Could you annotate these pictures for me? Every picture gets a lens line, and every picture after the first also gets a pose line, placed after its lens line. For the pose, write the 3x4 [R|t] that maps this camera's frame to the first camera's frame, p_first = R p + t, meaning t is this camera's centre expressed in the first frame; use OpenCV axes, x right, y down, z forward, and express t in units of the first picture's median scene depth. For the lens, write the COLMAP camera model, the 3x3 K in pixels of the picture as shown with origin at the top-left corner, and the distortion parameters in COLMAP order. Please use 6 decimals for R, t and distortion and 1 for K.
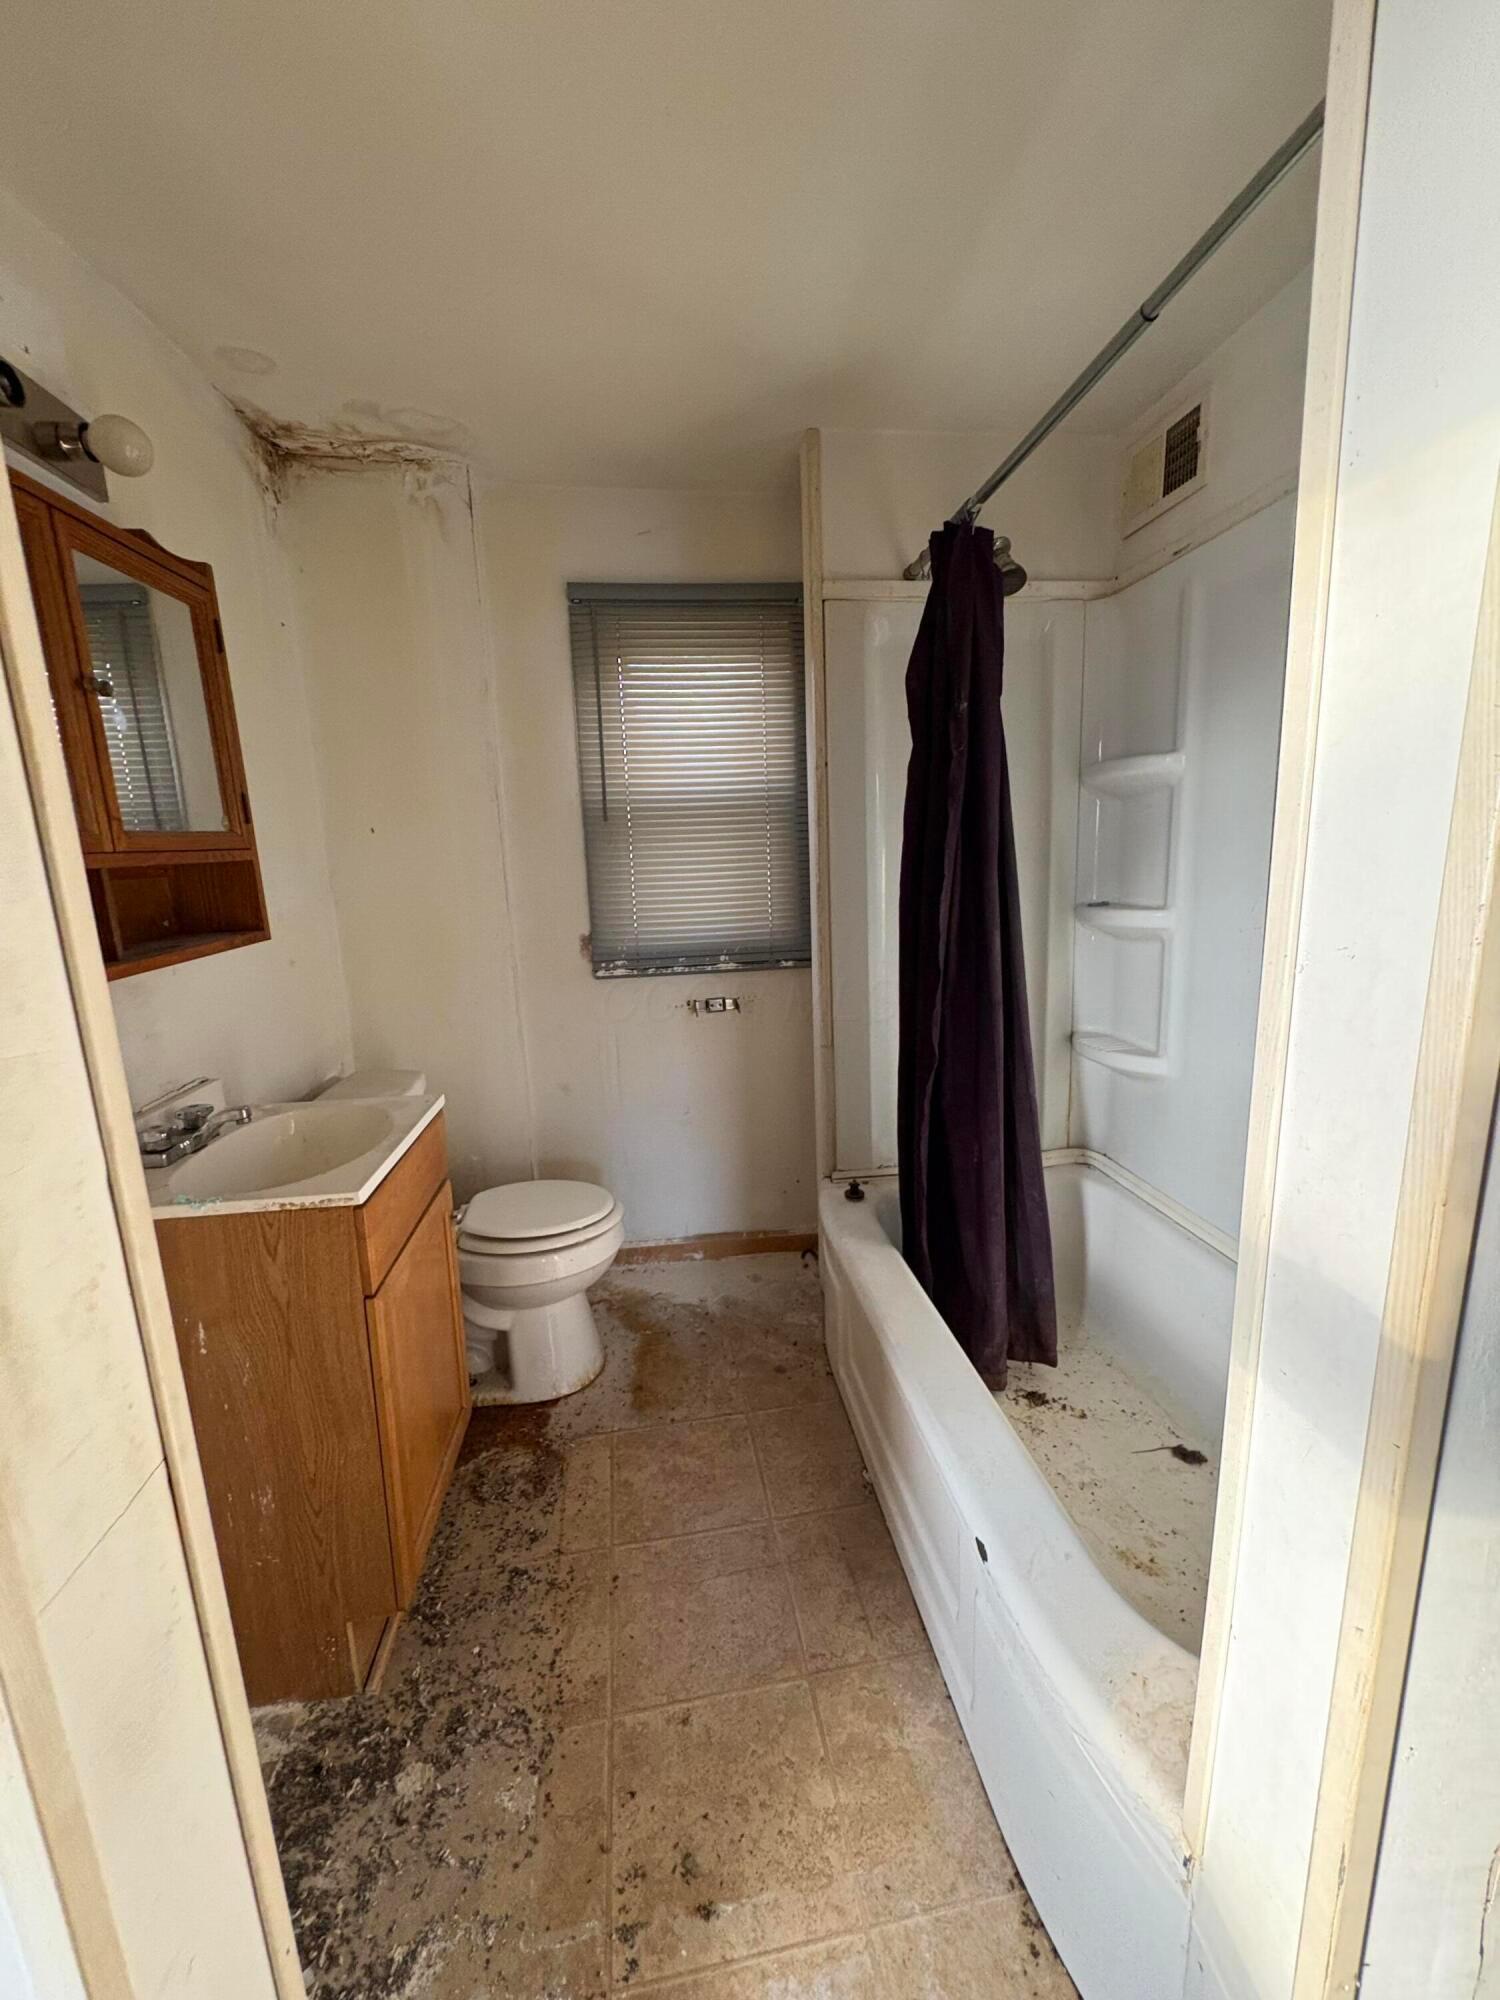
lens RADIAL K [[793.5, 0, 745.0], [0, 793.5, 1004.7], [0, 0, 1]] dist [-0.000719, 0.000071]
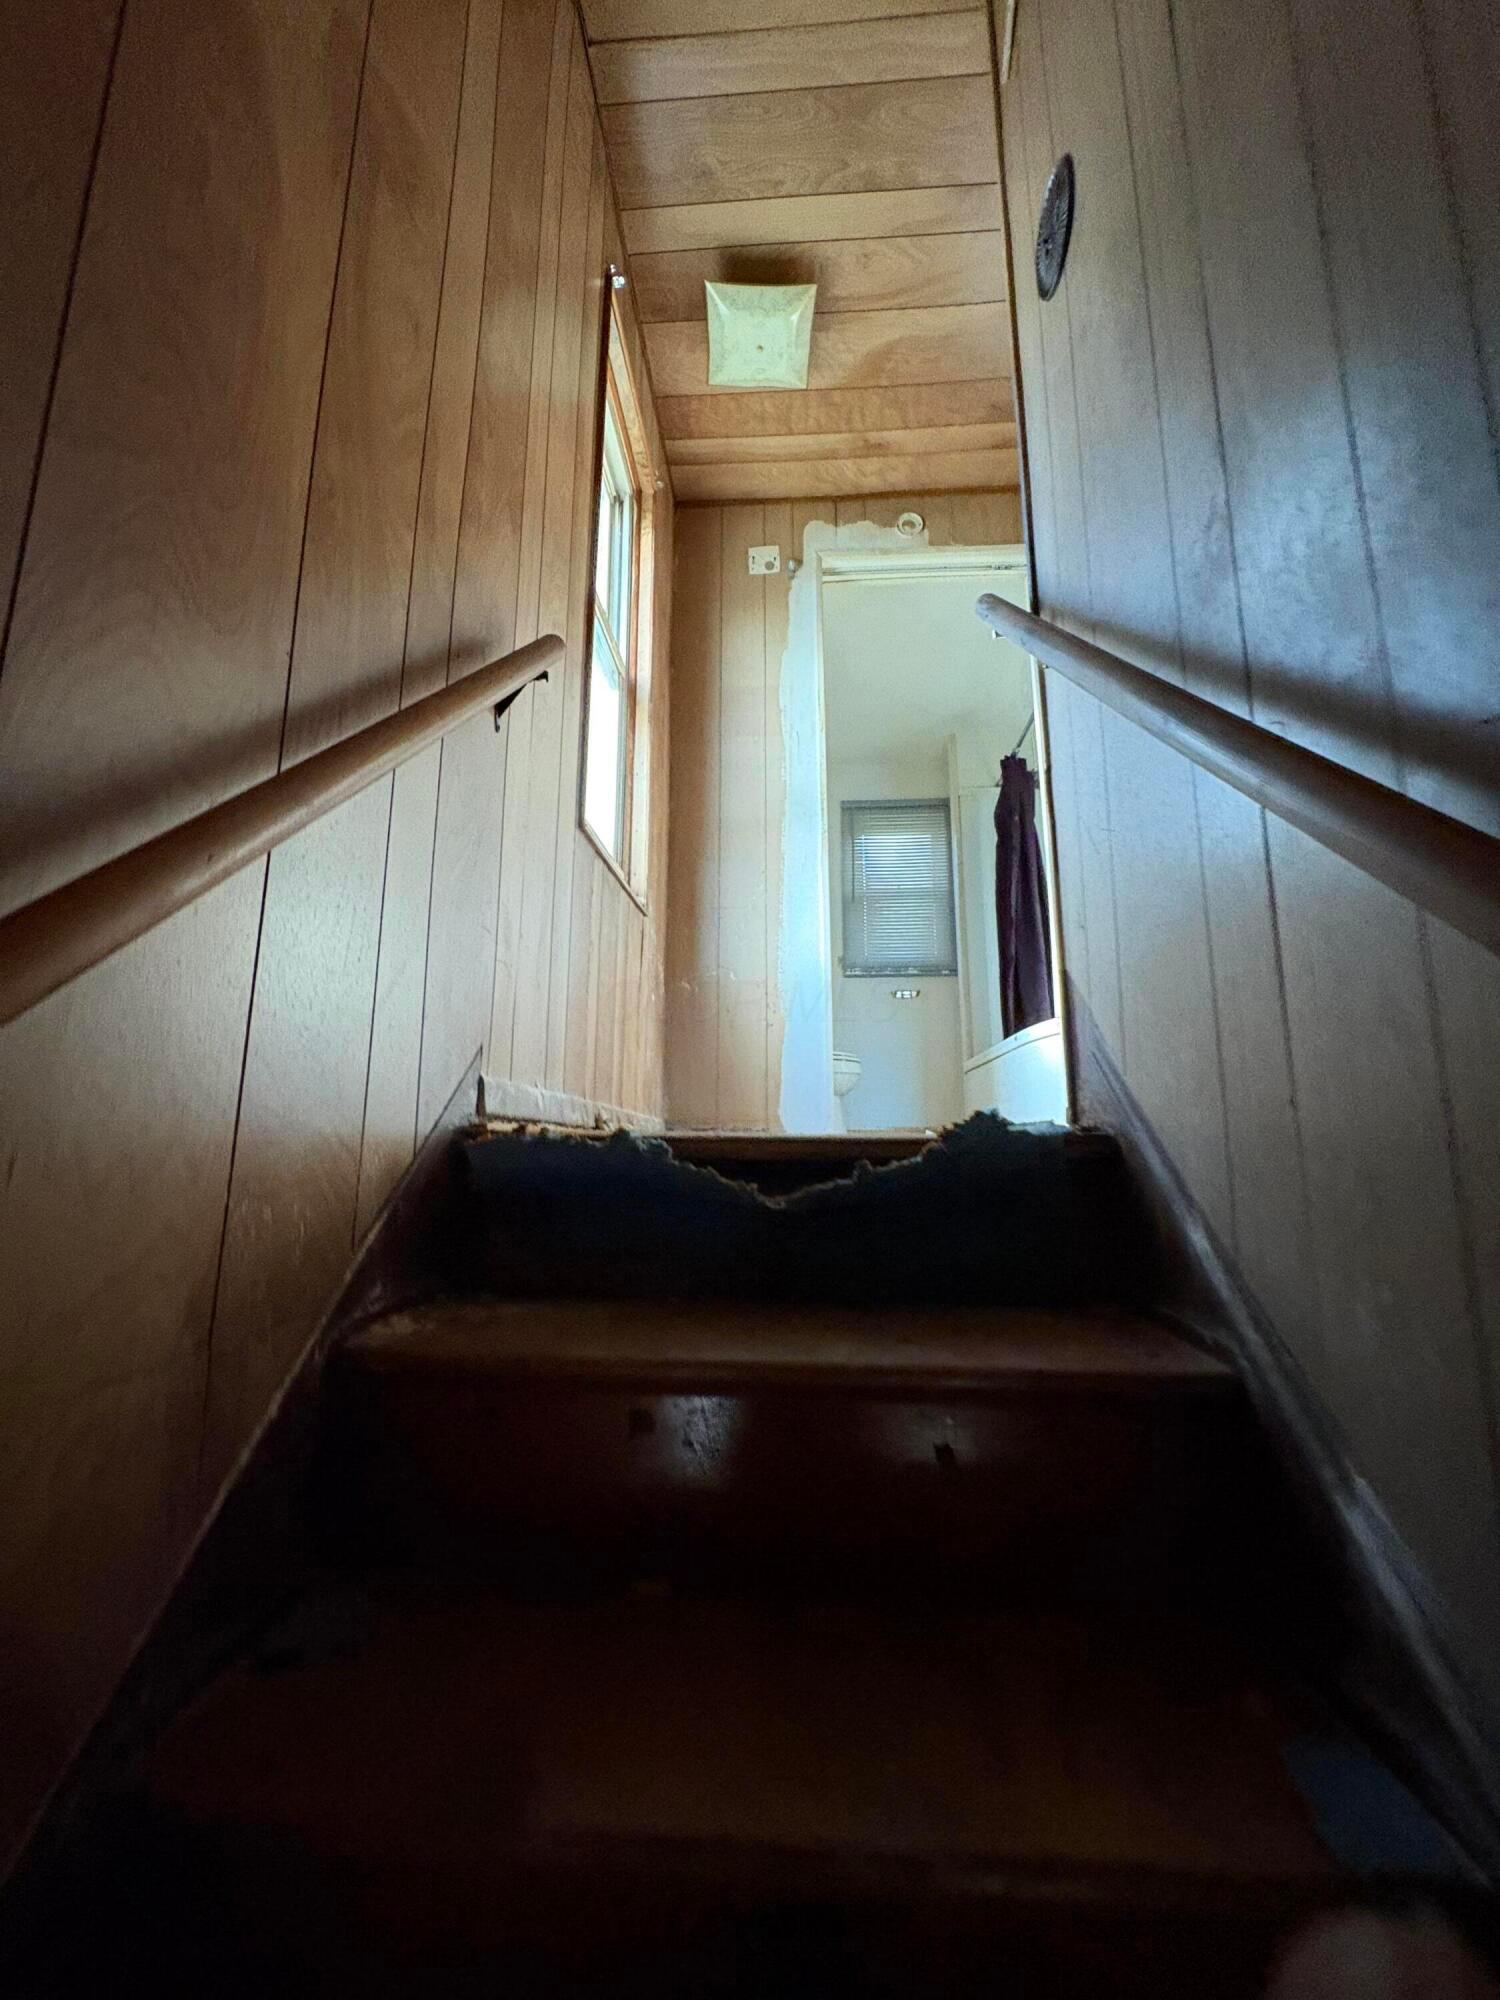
lens RADIAL K [[793.5, 0, 745.0], [0, 793.5, 1004.7], [0, 0, 1]] dist [-0.000719, 0.000071]
pose [[0.981506, 0.005930, -0.191338, -0.058601], [-0.073837, 0.933904, -0.349817, 0.788970], [0.176617, 0.357475, 0.917070, -0.876942]]
